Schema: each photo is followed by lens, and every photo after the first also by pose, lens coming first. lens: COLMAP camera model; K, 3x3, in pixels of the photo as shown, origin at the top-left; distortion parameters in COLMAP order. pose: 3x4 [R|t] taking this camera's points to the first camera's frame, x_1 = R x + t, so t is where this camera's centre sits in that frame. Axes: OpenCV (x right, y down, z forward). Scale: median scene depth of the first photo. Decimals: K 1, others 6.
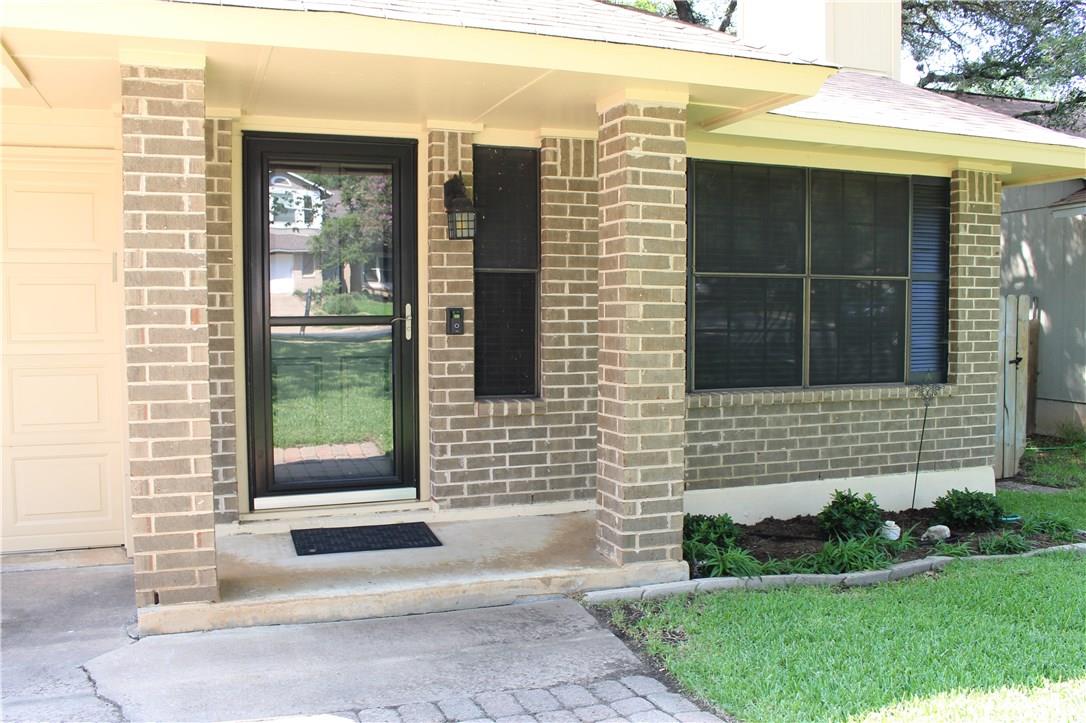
lens RADIAL K [[918.3, 0, 544.7], [0, 918.3, 361.3], [0, 0, 1]] dist [-0.055722, 0.020162]
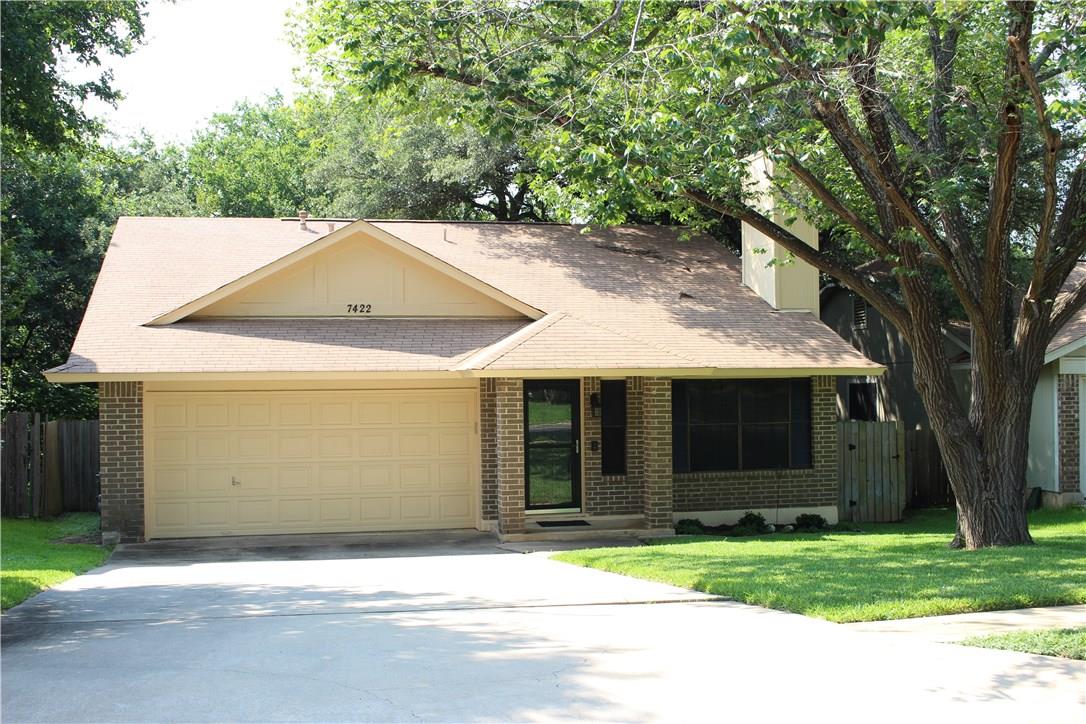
lens RADIAL K [[1250.1, 0, 541.6], [0, 1250.1, 360.8], [0, 0, 1]] dist [-0.144332, 0.000000]
pose [[0.992597, -0.013441, -0.120704, 0.193927], [0.004729, 0.997381, -0.072177, -0.028747], [0.121358, 0.071072, 0.990061, -2.659620]]
